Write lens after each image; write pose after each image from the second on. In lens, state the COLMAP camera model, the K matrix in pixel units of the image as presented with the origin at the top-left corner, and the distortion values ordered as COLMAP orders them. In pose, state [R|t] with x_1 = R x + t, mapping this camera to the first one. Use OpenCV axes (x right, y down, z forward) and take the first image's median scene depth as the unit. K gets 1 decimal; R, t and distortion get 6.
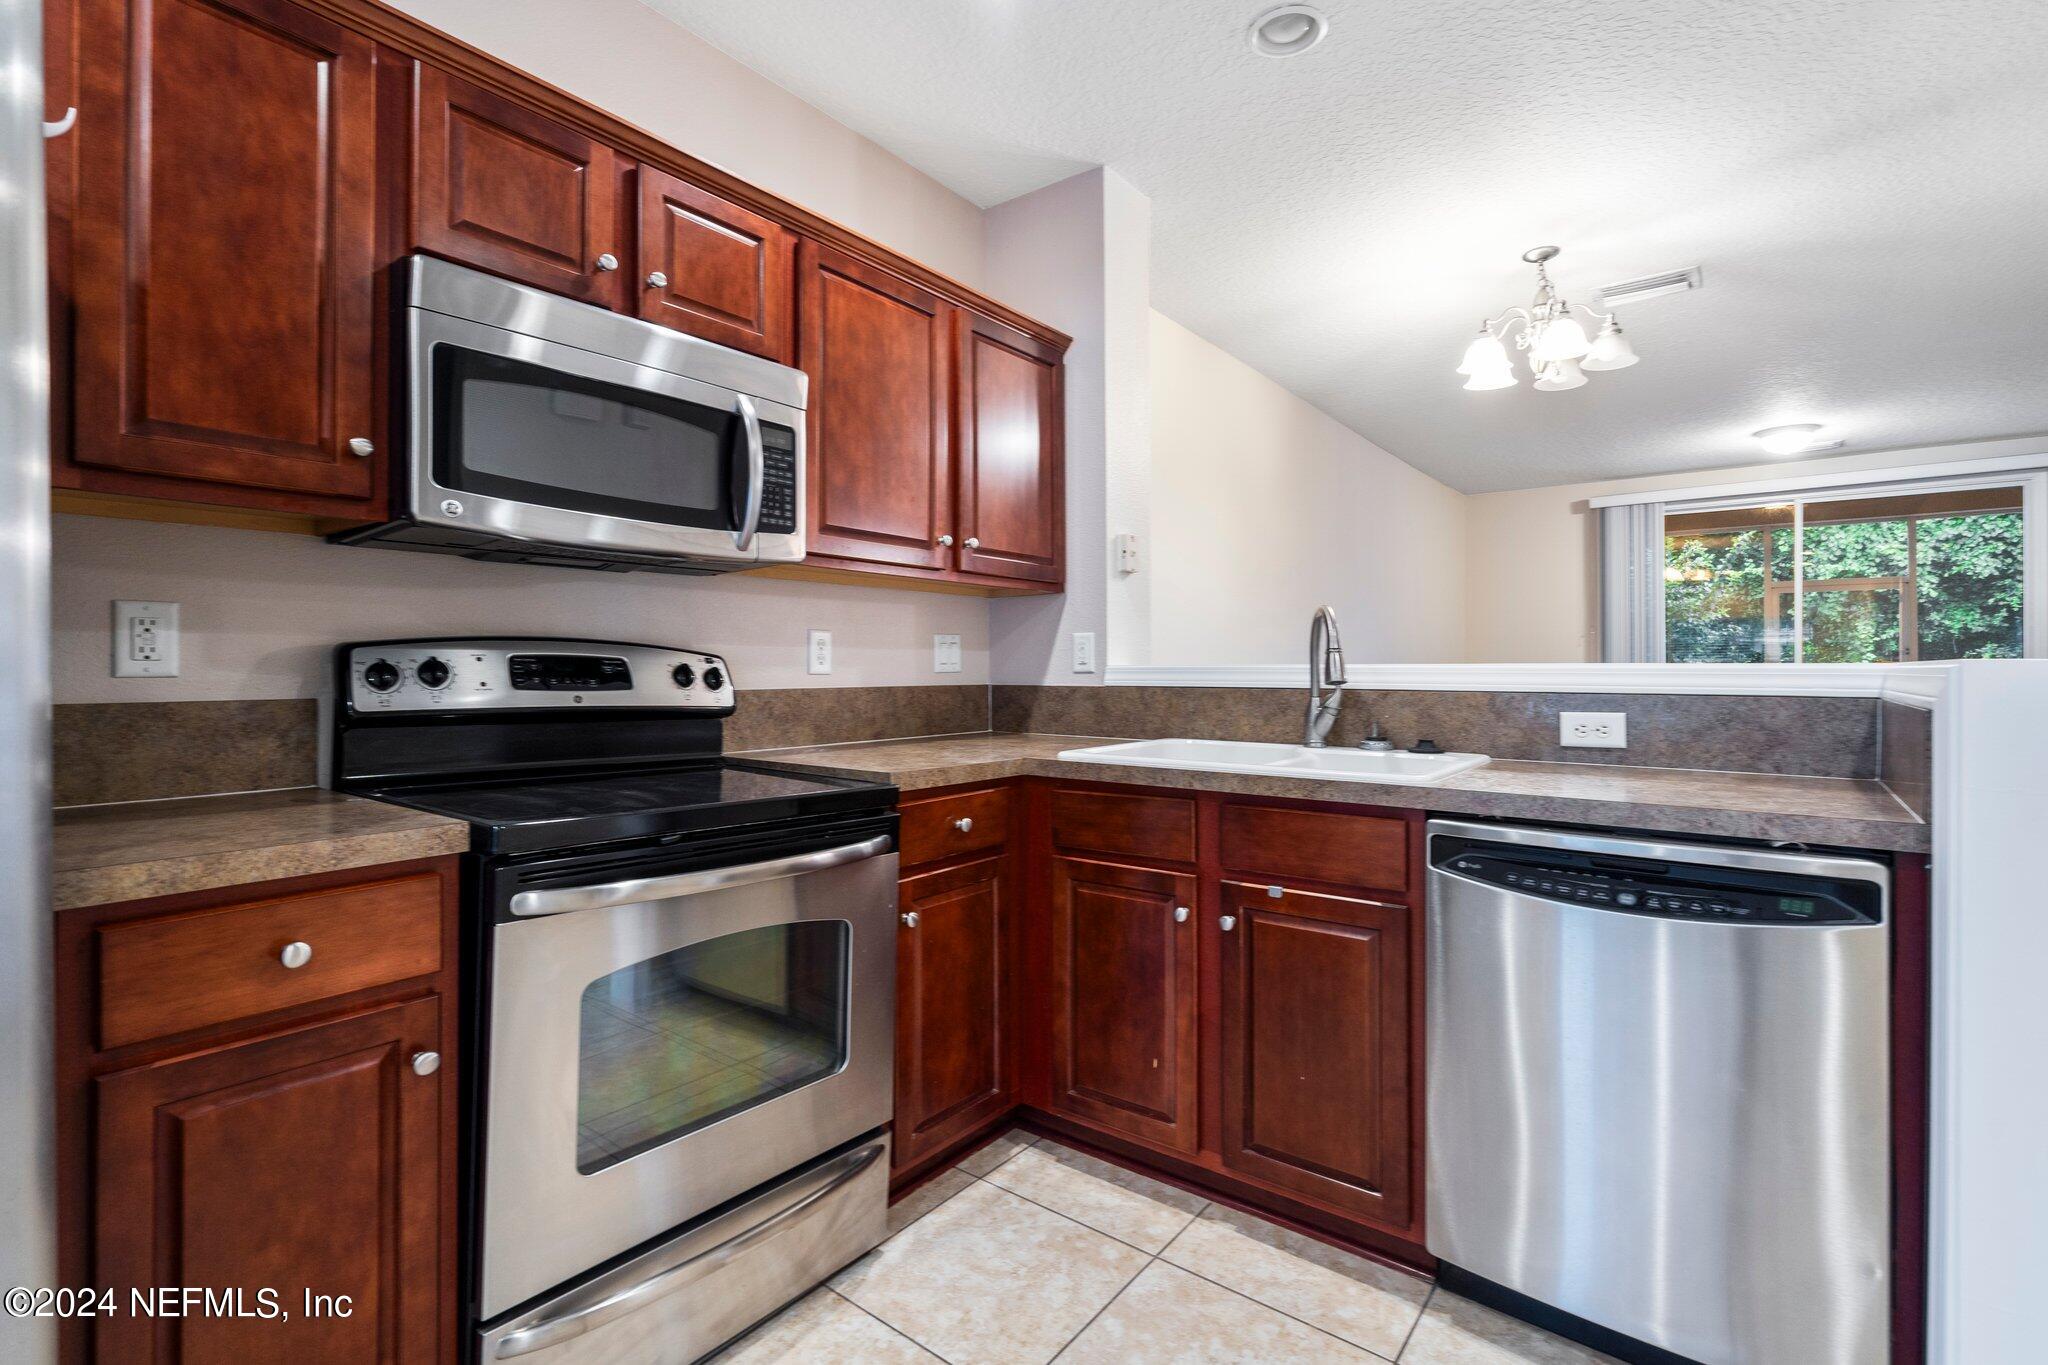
lens RADIAL K [[933.8, 0, 1024.0], [0, 933.8, 663.6], [0, 0, 1]] dist [-0.003840, 0.001423]
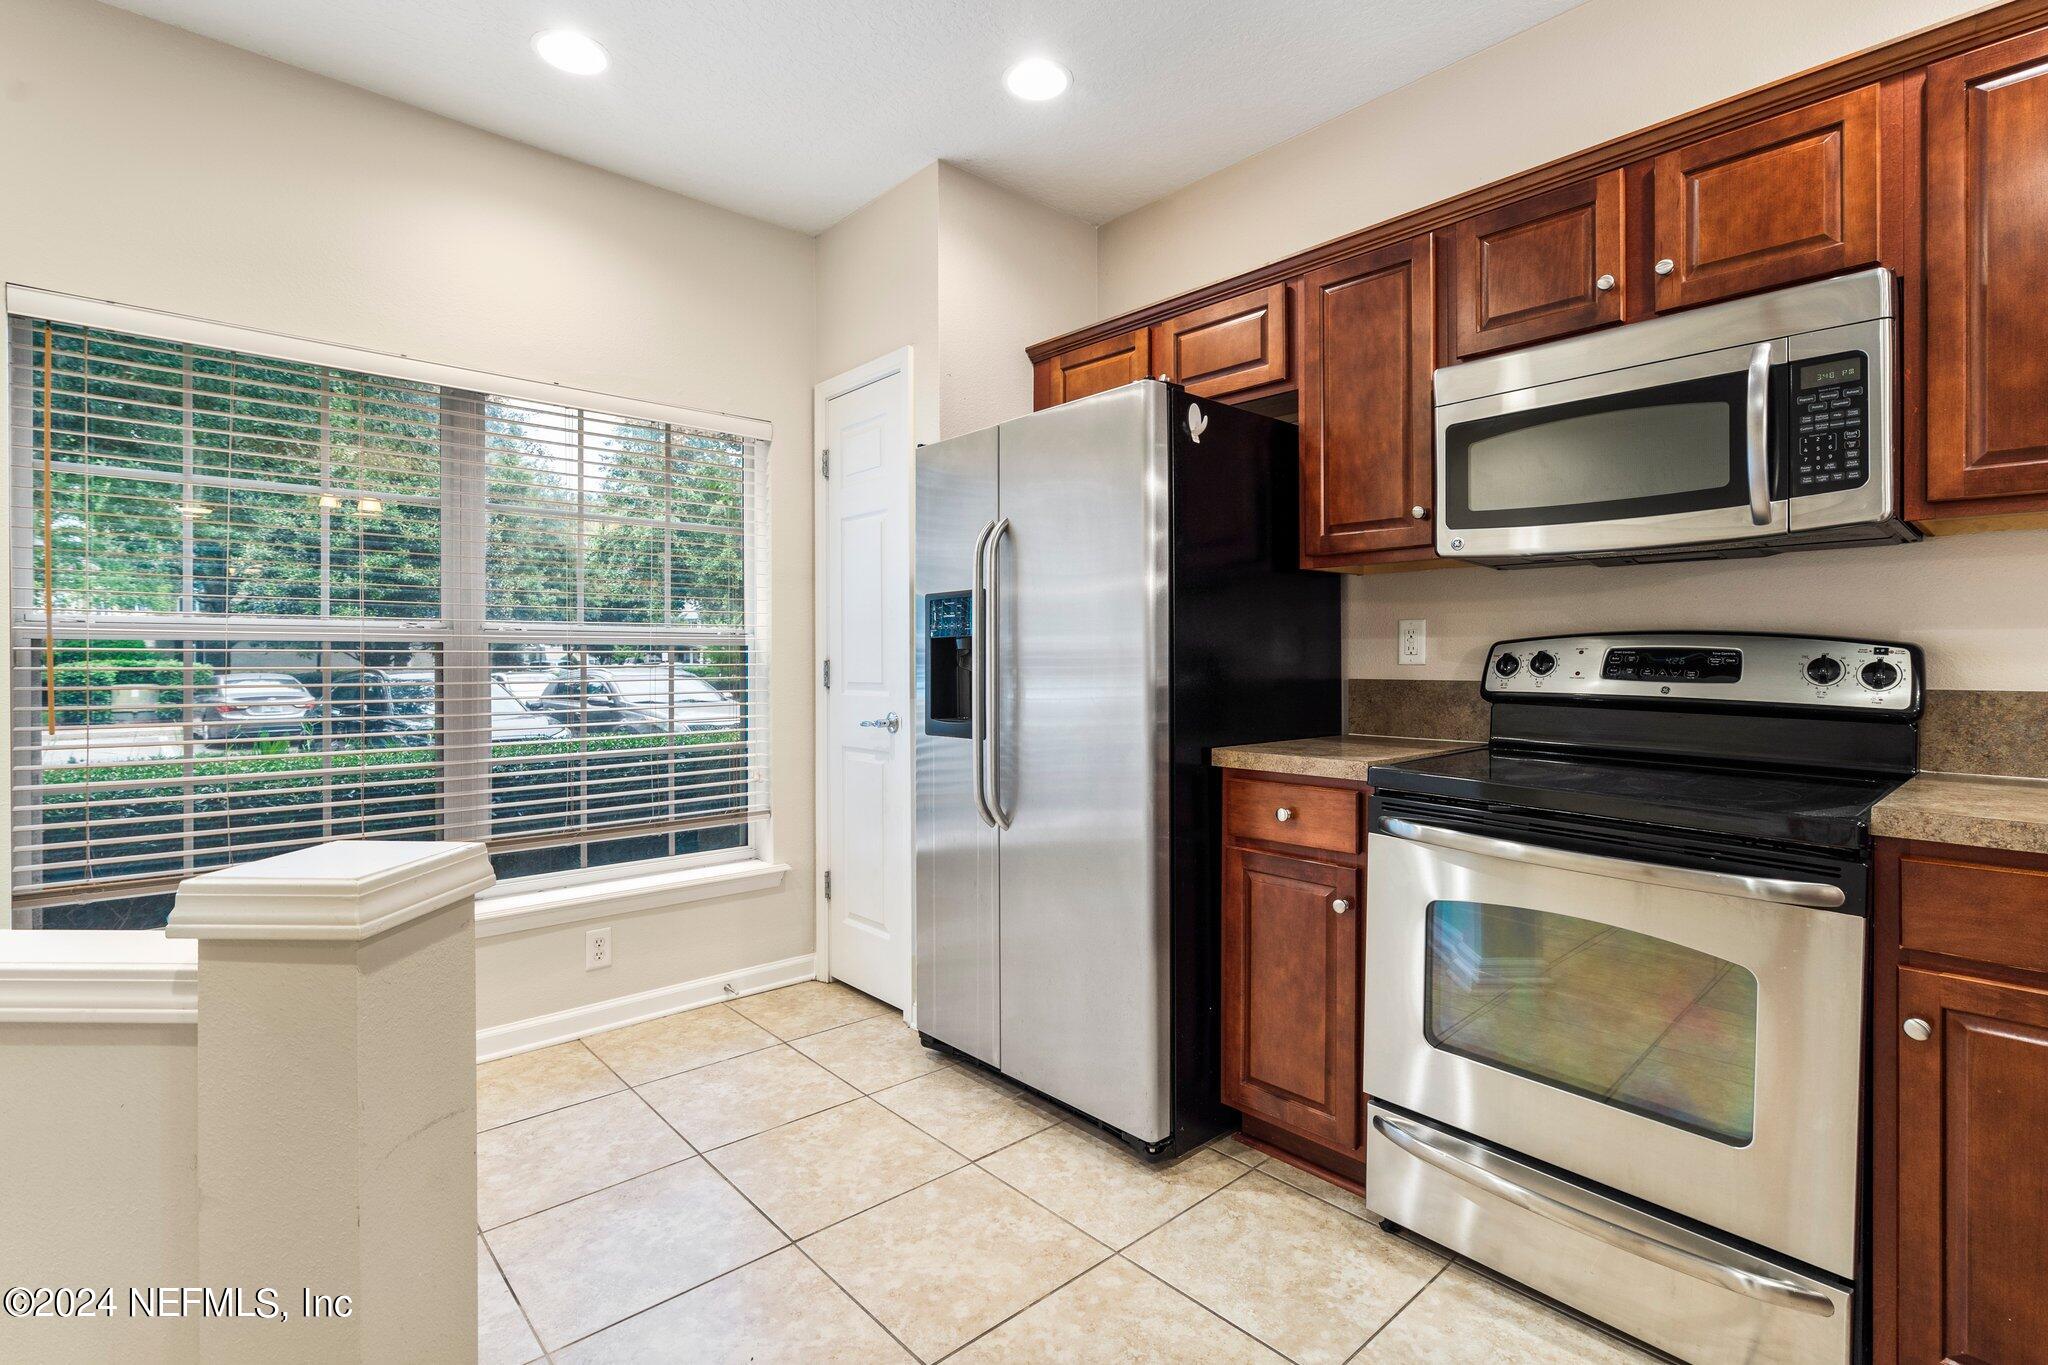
lens RADIAL K [[965.4, 0, 1033.8], [0, 965.4, 654.9], [0, 0, 1]] dist [-0.002606, 0.000641]
pose [[-0.171297, -0.001202, -0.985219, 0.648022], [0.005442, 0.999983, -0.002166, -0.002114], [0.985204, -0.005732, -0.171287, 0.457068]]
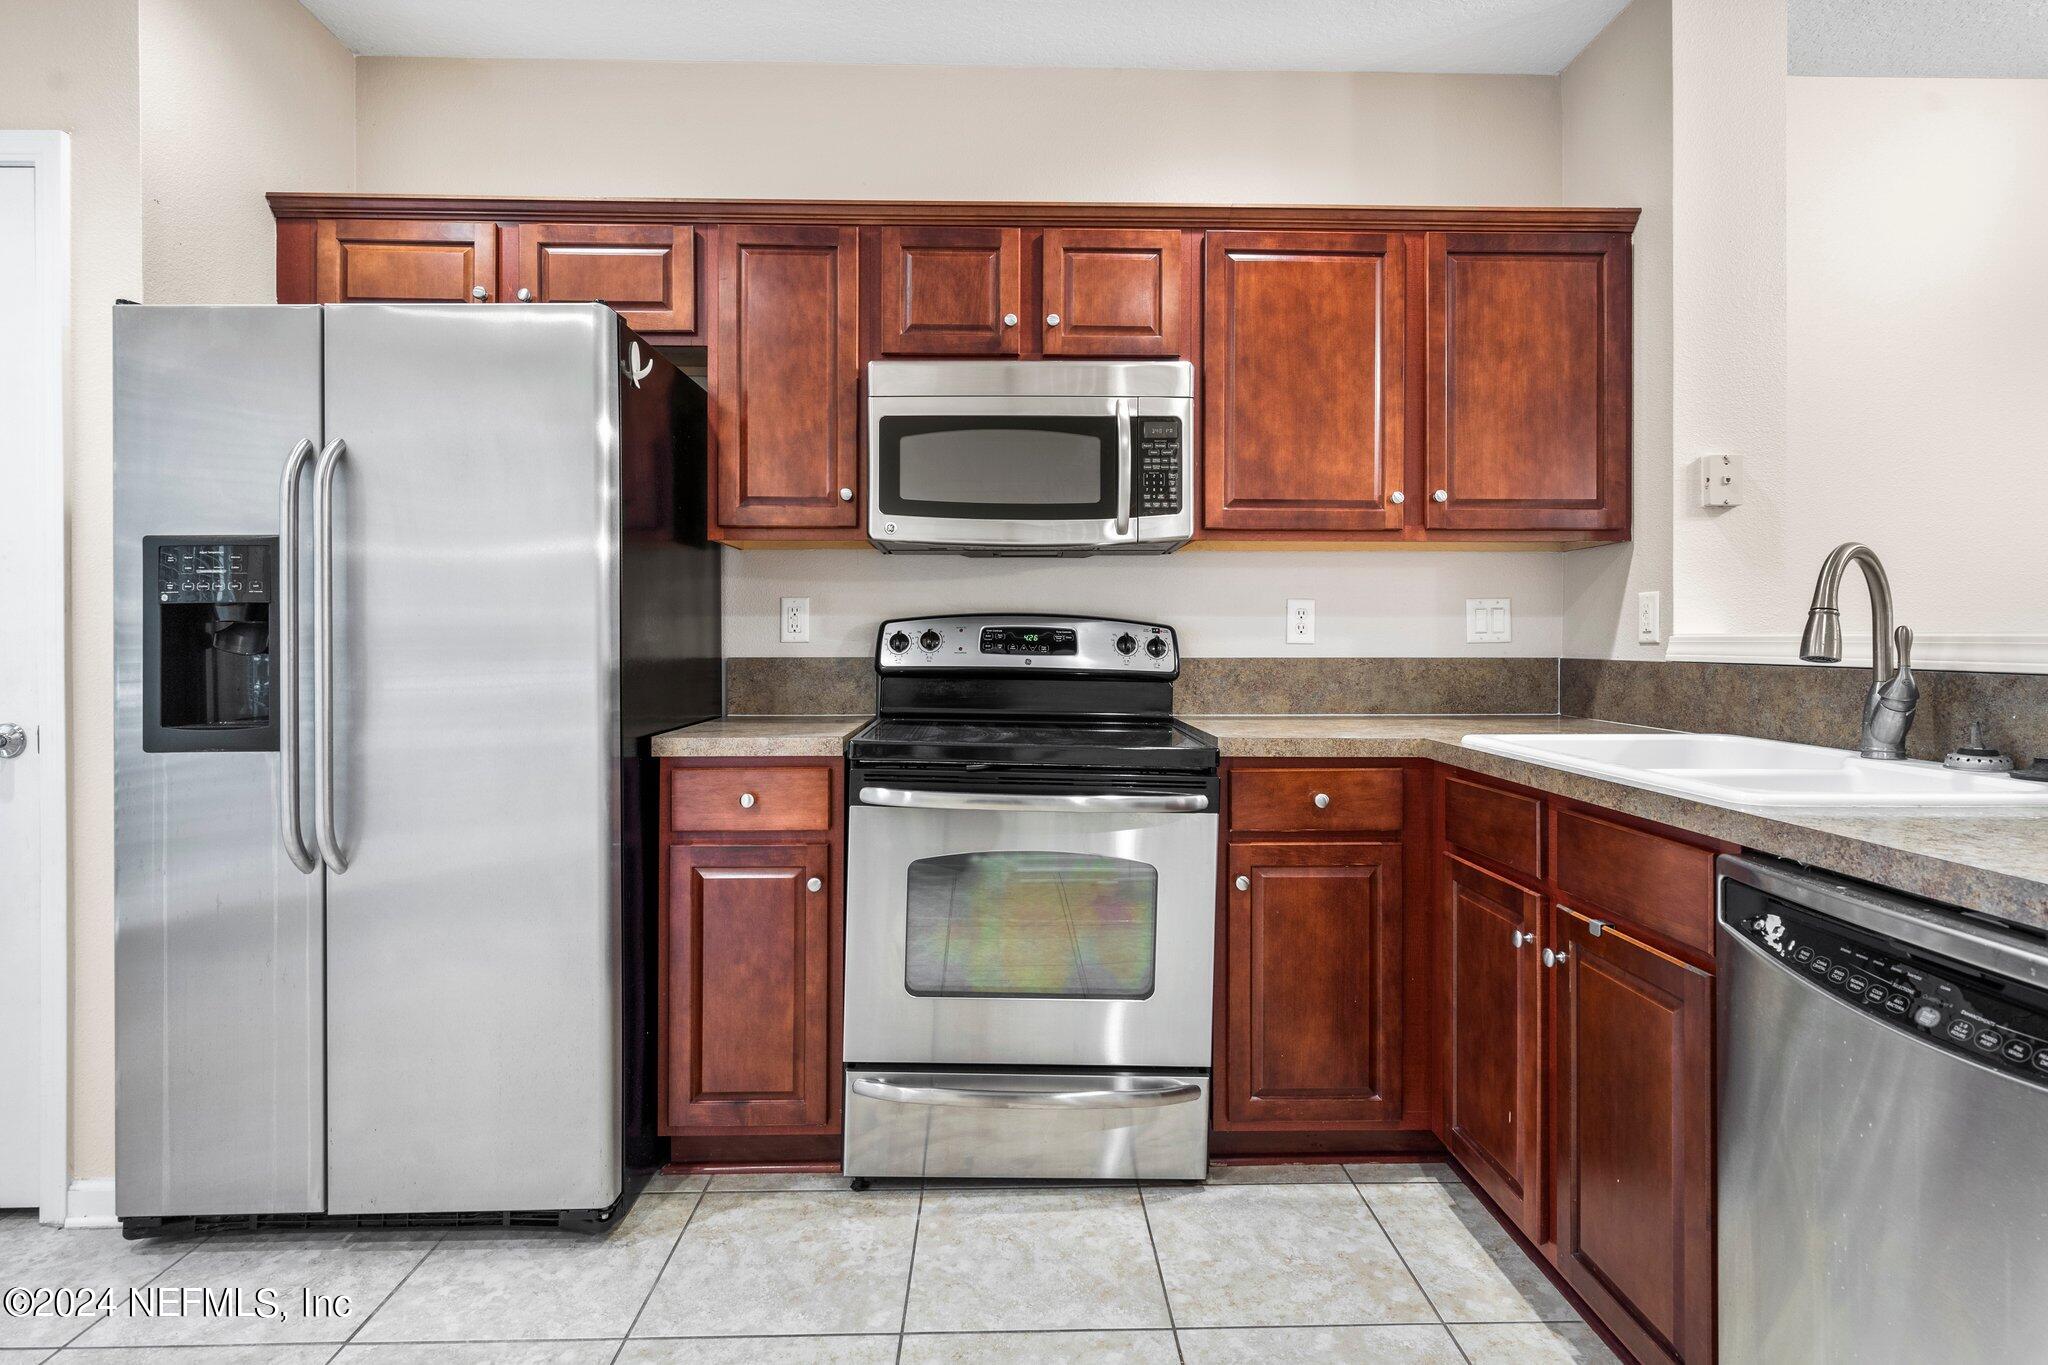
lens RADIAL K [[1052.9, 0, 1030.3], [0, 1052.9, 639.5], [0, 0, 1]] dist [0.001839, 0.000878]
pose [[0.634970, 0.001111, -0.772536, 0.586570], [0.002823, 0.999989, 0.003758, 0.002508], [0.772532, -0.004567, 0.634960, 0.085093]]
